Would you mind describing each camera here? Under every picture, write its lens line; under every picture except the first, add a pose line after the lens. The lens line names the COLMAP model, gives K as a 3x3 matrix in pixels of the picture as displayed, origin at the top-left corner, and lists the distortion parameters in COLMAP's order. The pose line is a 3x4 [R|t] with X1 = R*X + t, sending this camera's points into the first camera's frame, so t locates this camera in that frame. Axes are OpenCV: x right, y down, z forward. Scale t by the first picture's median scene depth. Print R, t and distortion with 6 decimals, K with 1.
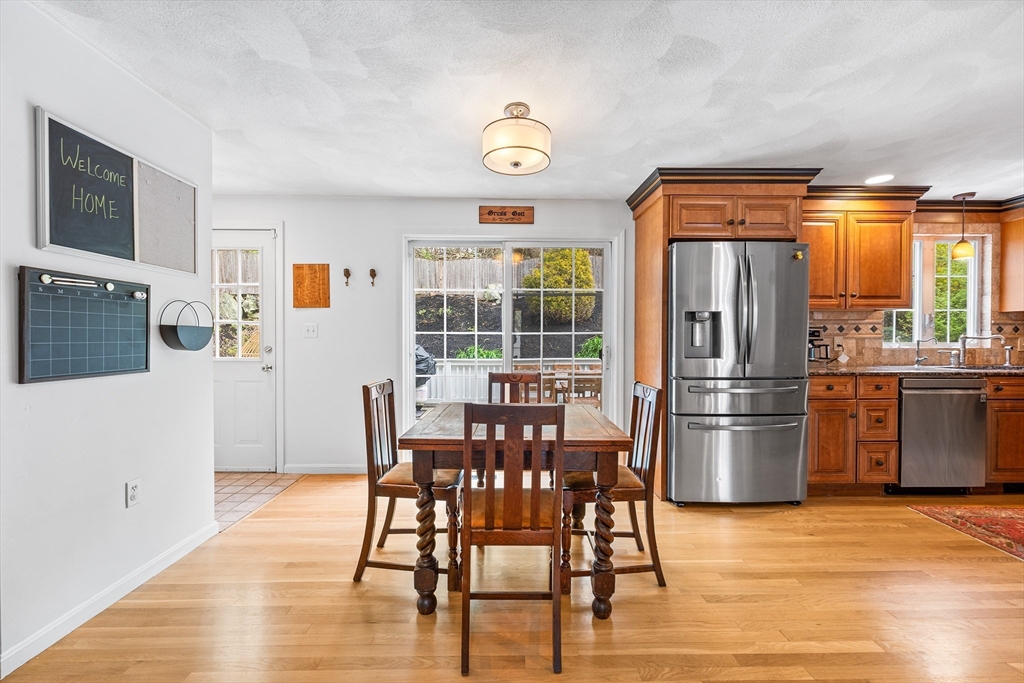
lens RADIAL K [[411.9, 0, 509.1], [0, 411.9, 344.4], [0, 0, 1]] dist [-0.001860, -0.000252]
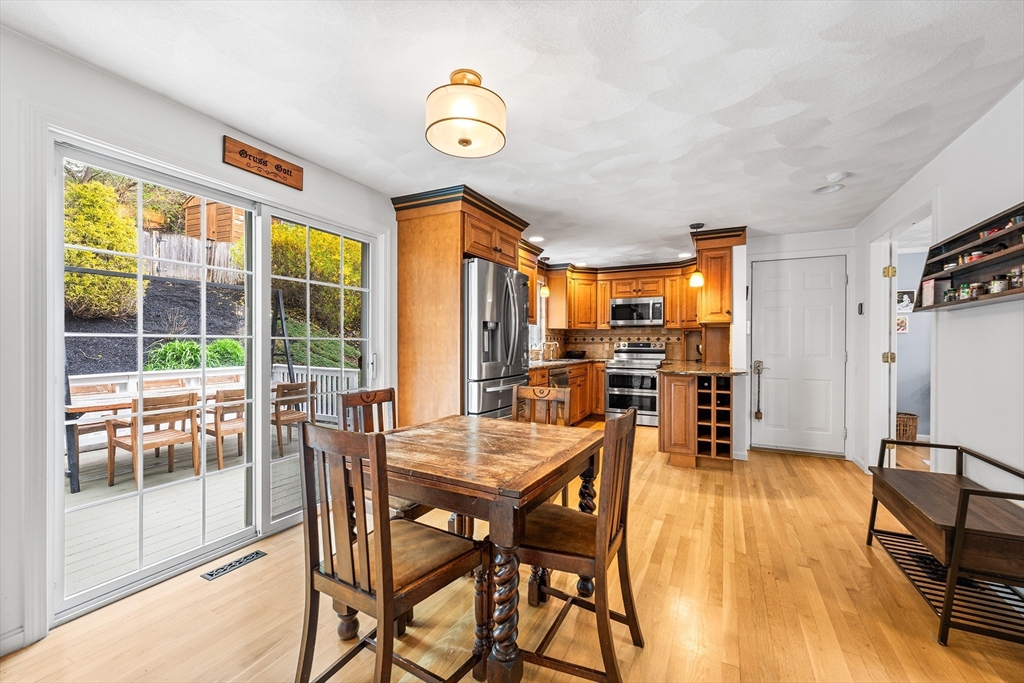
lens RADIAL K [[411.9, 0, 514.7], [0, 411.9, 345.6], [0, 0, 1]] dist [-0.001860, -0.000252]
pose [[0.468611, -0.005421, 0.883388, -0.461247], [0.010065, 0.999949, 0.000797, -0.010705], [-0.883348, 0.008518, 0.468641, 0.342340]]
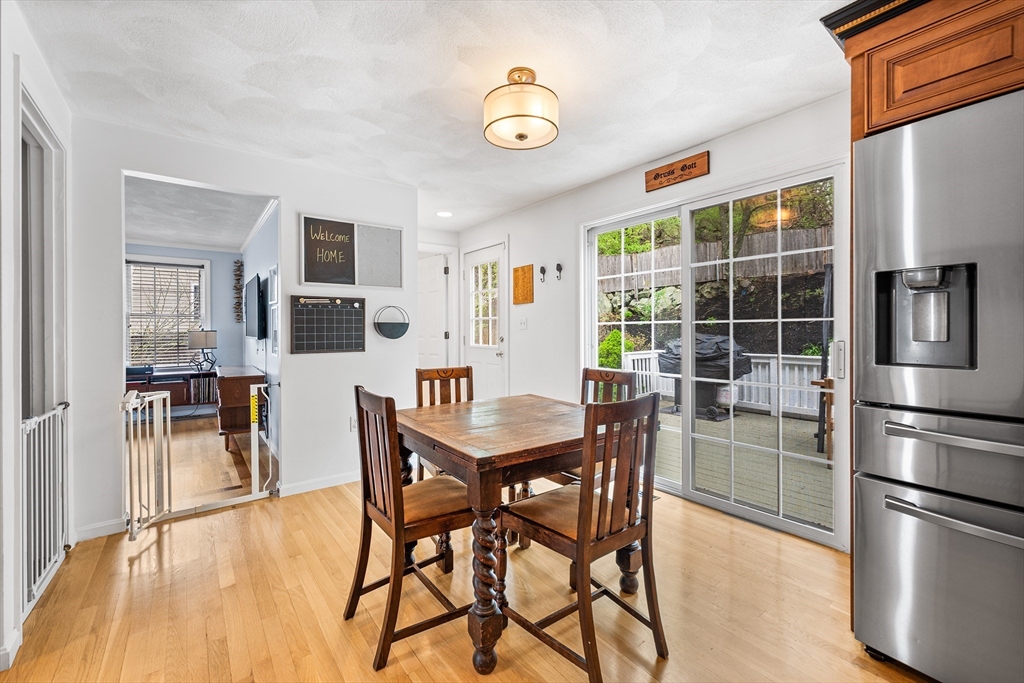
lens RADIAL K [[411.9, 0, 504.5], [0, 411.9, 333.3], [0, 0, 1]] dist [-0.001860, -0.000252]
pose [[0.599369, 0.000176, -0.800473, 0.472299], [-0.004134, 0.999987, -0.002876, -0.001770], [0.800462, 0.005033, 0.599362, 0.287010]]
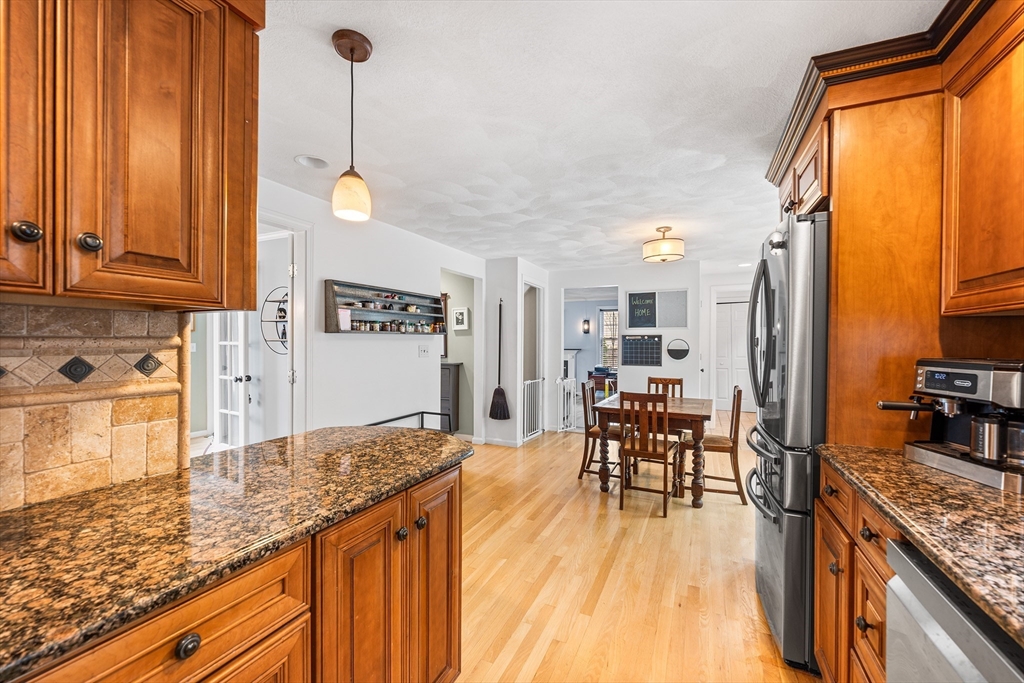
lens RADIAL K [[411.9, 0, 512.8], [0, 411.9, 344.2], [0, 0, 1]] dist [-0.001860, -0.000252]
pose [[-0.430696, 0.000992, -0.902497, 1.263629], [-0.016381, 0.999826, 0.008917, -0.055824], [0.902349, 0.018625, -0.430604, 0.794780]]
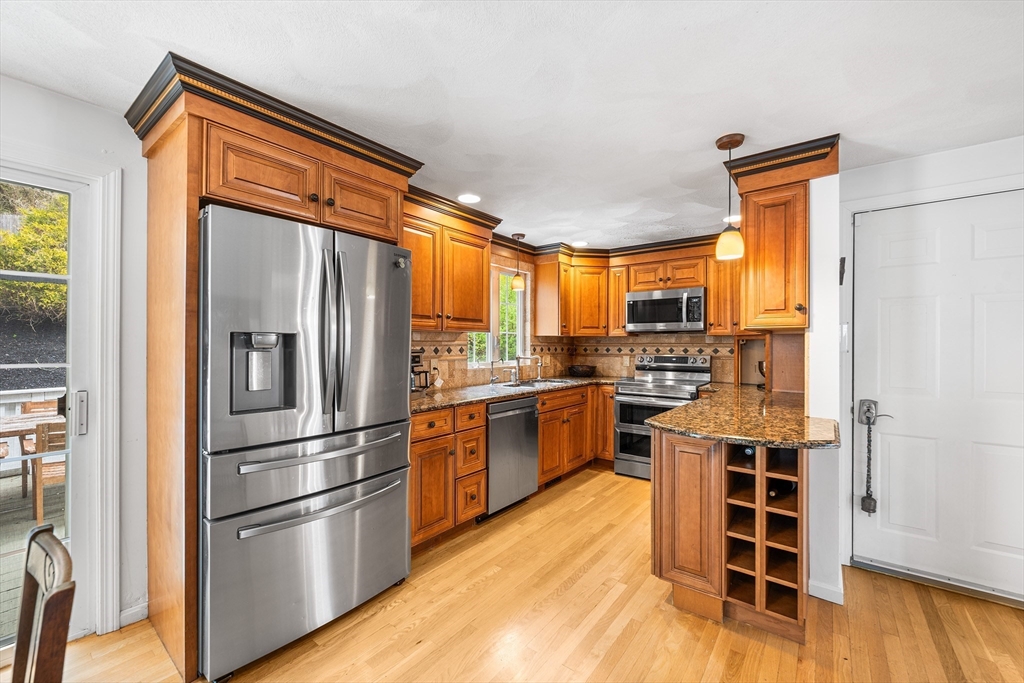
lens RADIAL K [[411.9, 0, 513.7], [0, 411.9, 345.3], [0, 0, 1]] dist [-0.001860, -0.000252]
pose [[0.622704, 0.000387, 0.782457, 0.198174], [0.008120, 0.999943, -0.006956, -0.047117], [-0.782415, 0.010685, 0.622665, 0.303384]]
